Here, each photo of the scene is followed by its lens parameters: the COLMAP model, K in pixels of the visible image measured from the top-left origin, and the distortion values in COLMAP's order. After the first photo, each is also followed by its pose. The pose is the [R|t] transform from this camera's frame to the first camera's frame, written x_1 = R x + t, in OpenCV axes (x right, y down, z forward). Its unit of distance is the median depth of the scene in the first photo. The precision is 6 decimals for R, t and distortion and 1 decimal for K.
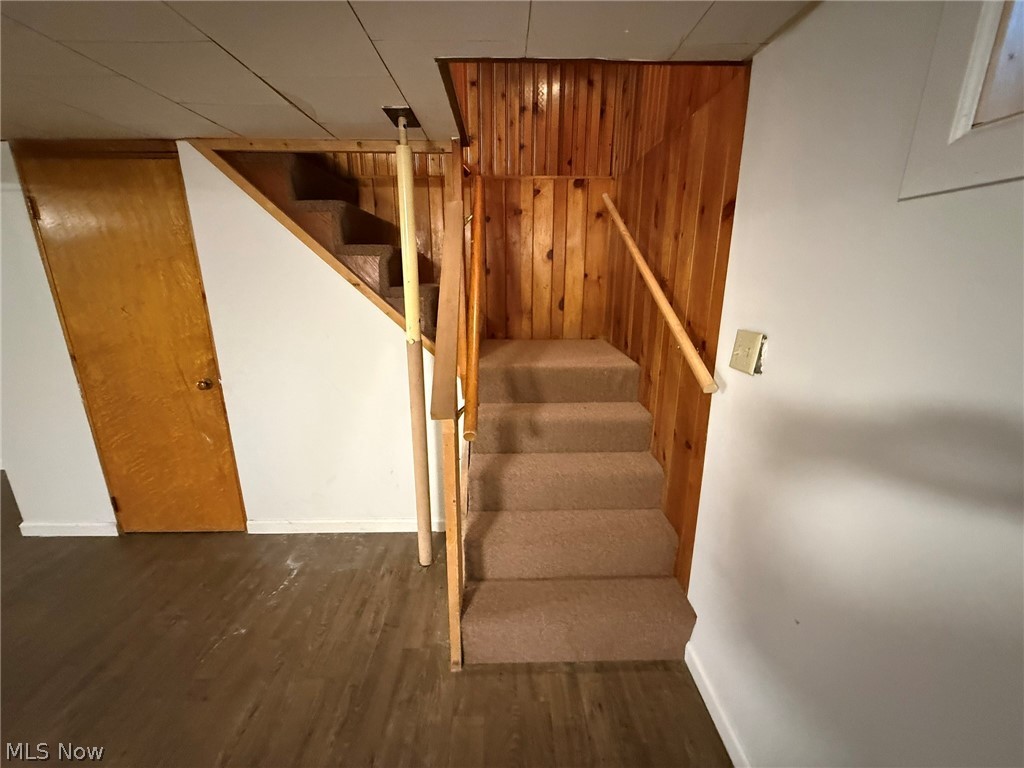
lens RADIAL K [[405.9, 0, 508.1], [0, 405.9, 381.5], [0, 0, 1]] dist [-0.000396, 0.000166]
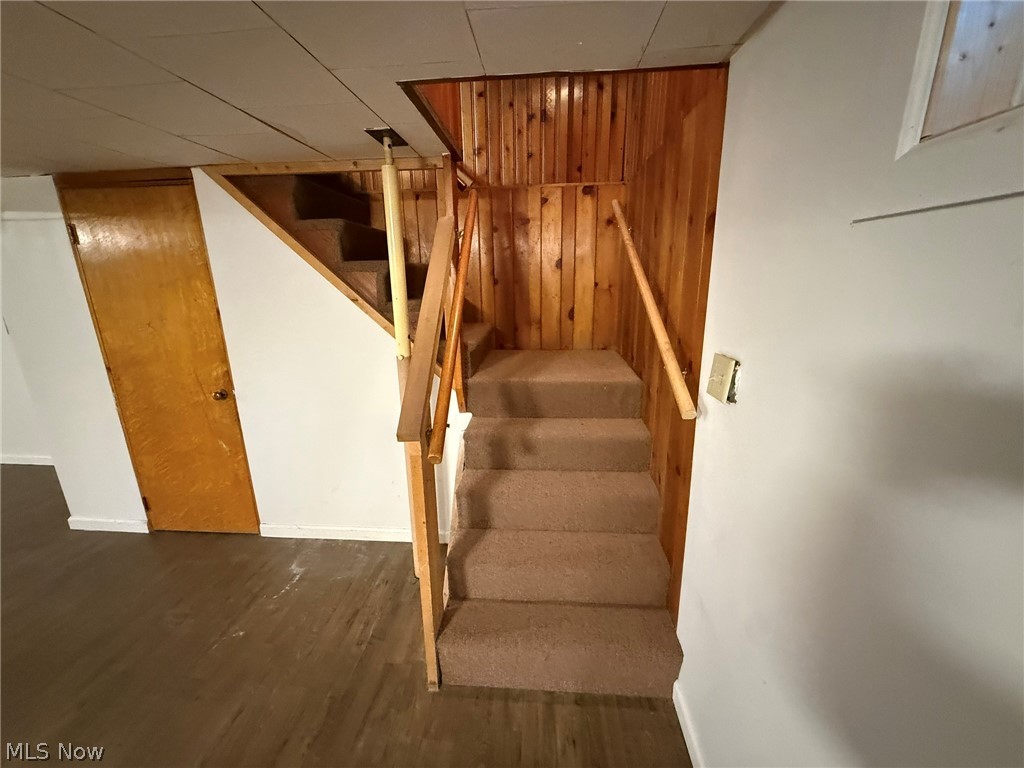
lens RADIAL K [[405.9, 0, 514.9], [0, 405.9, 380.4], [0, 0, 1]] dist [-0.000396, 0.000166]
pose [[0.994995, 0.009076, -0.099513, 0.139537], [-0.009285, 0.999956, -0.001638, -0.040873], [0.099493, 0.002554, 0.995035, 0.024092]]
